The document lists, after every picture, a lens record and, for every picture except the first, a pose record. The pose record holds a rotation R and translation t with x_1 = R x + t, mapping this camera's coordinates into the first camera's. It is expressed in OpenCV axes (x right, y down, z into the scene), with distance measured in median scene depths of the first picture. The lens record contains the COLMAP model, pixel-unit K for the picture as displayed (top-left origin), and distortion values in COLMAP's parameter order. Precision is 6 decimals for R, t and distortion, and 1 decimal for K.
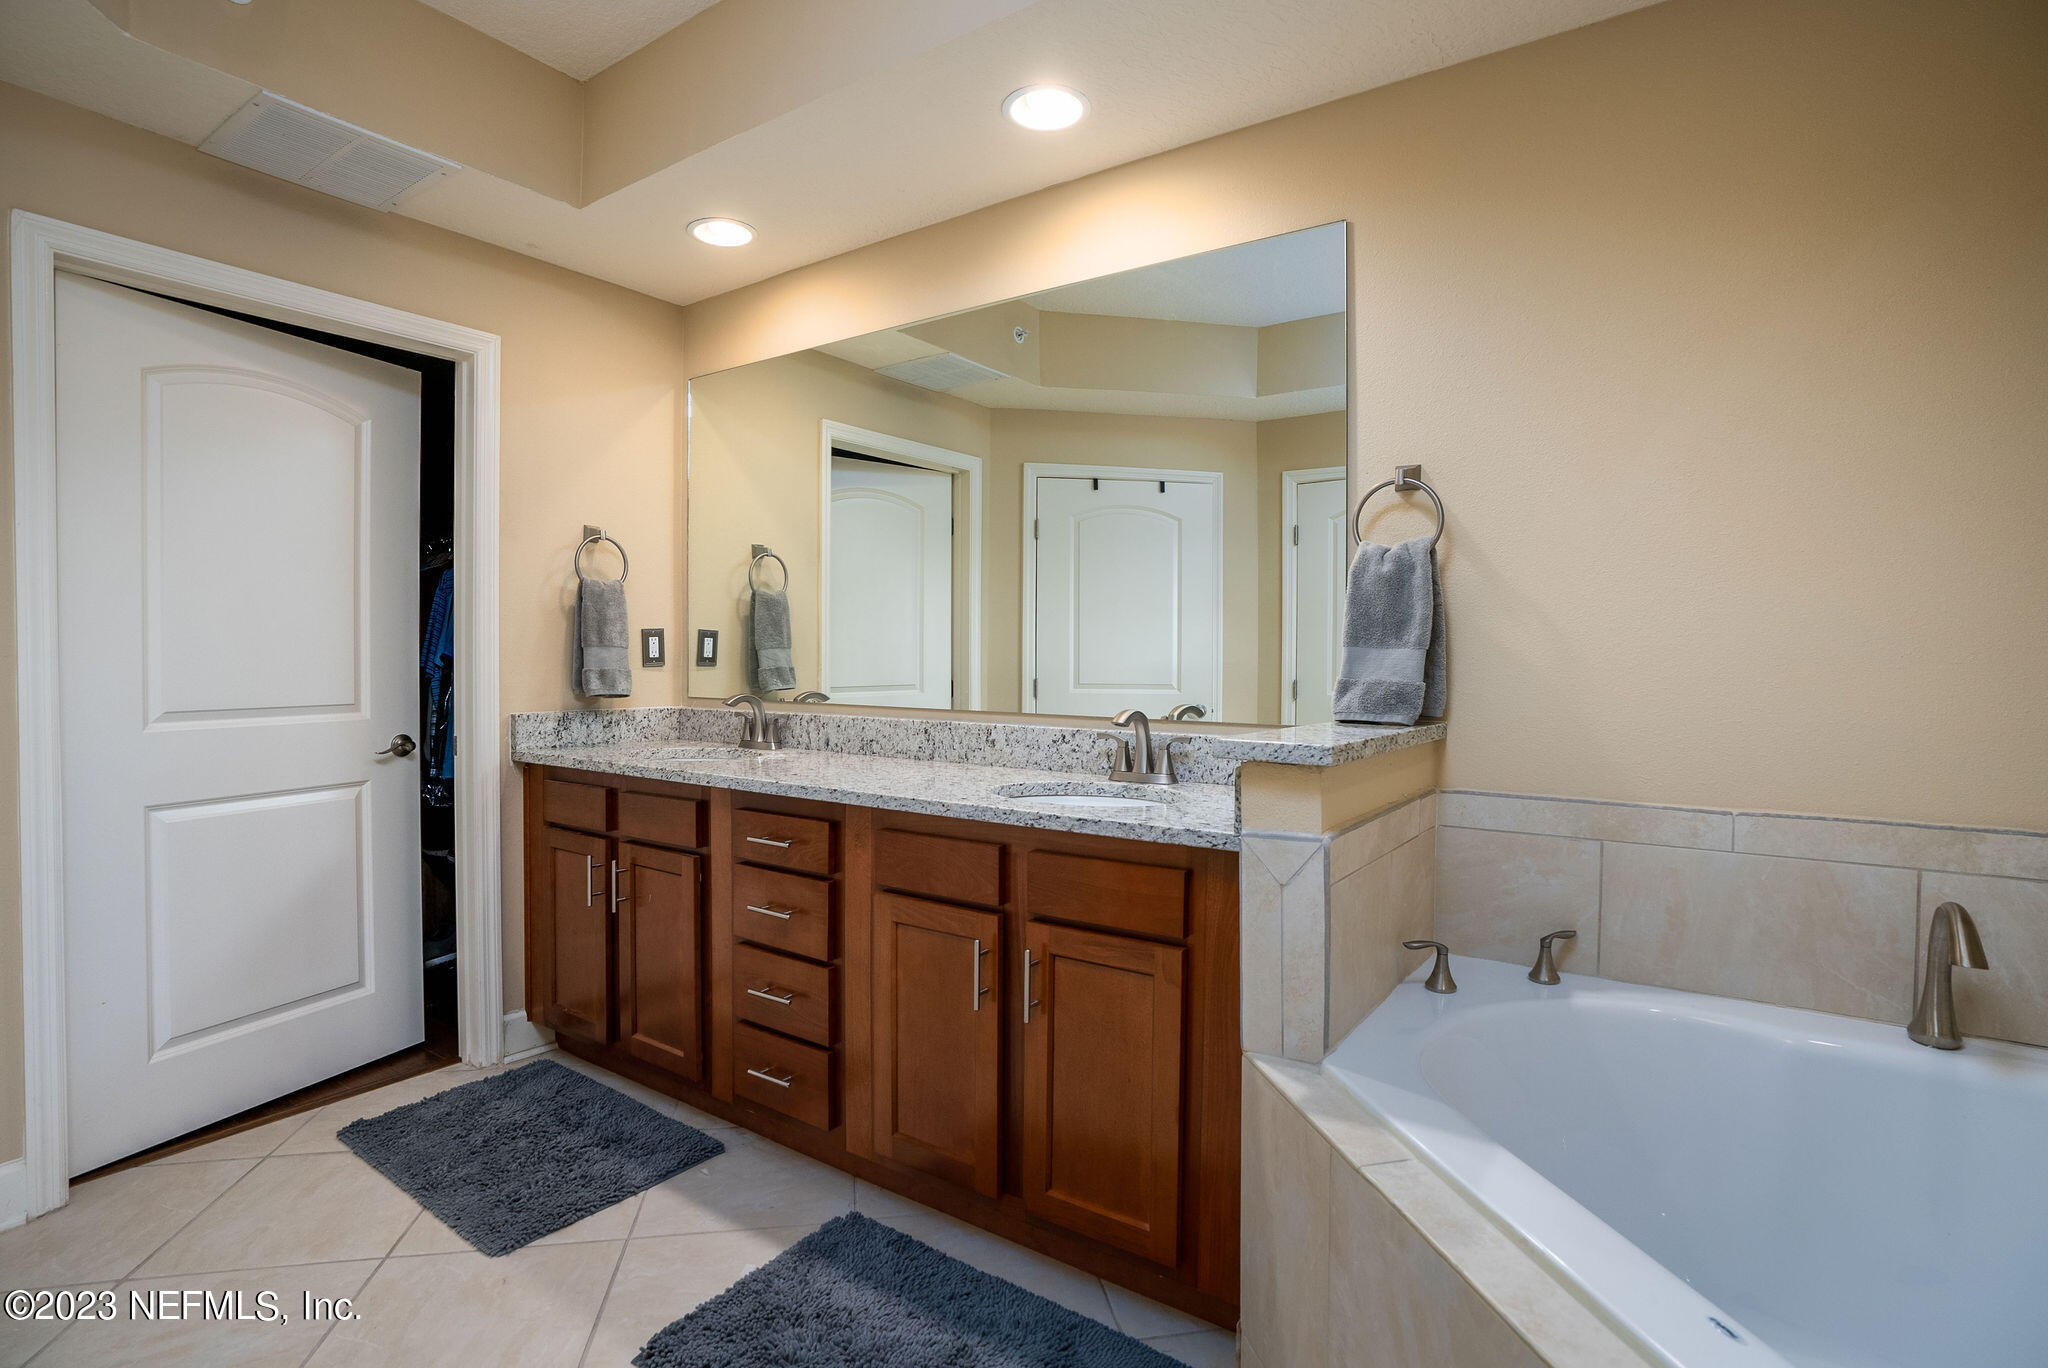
lens RADIAL K [[960.6, 0, 1030.1], [0, 960.6, 671.8], [0, 0, 1]] dist [-0.060630, 0.022317]
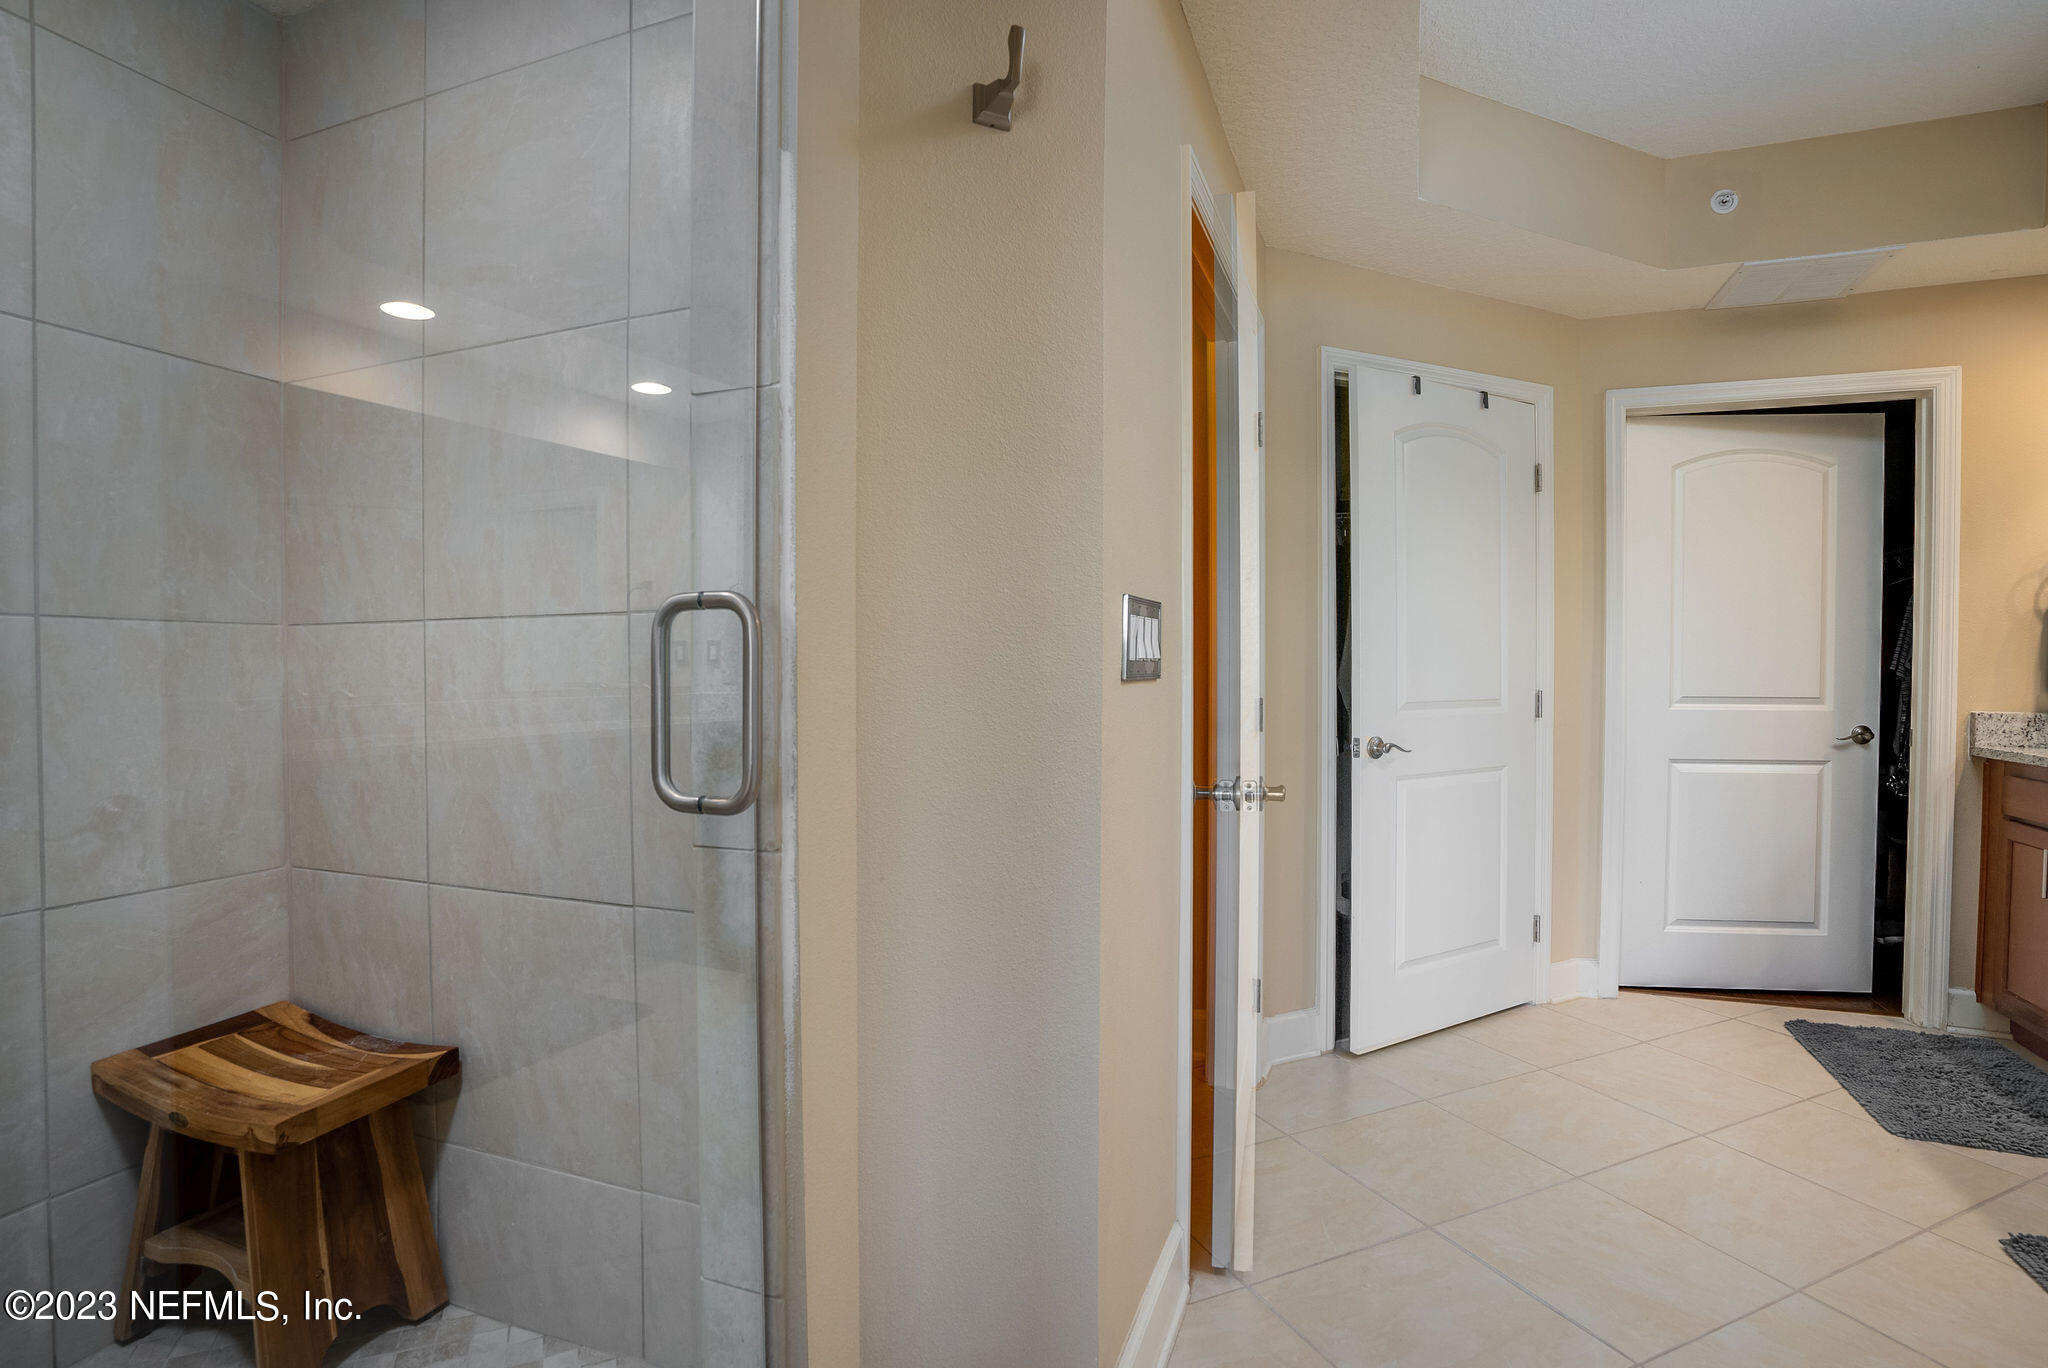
lens RADIAL K [[960.6, 0, 1037.1], [0, 960.6, 680.4], [0, 0, 1]] dist [-0.060630, 0.022317]
pose [[0.209687, 0.014701, -0.977658, 0.261561], [-0.018741, 0.999764, 0.011013, 0.016964], [0.977589, 0.016013, 0.209913, -0.269030]]
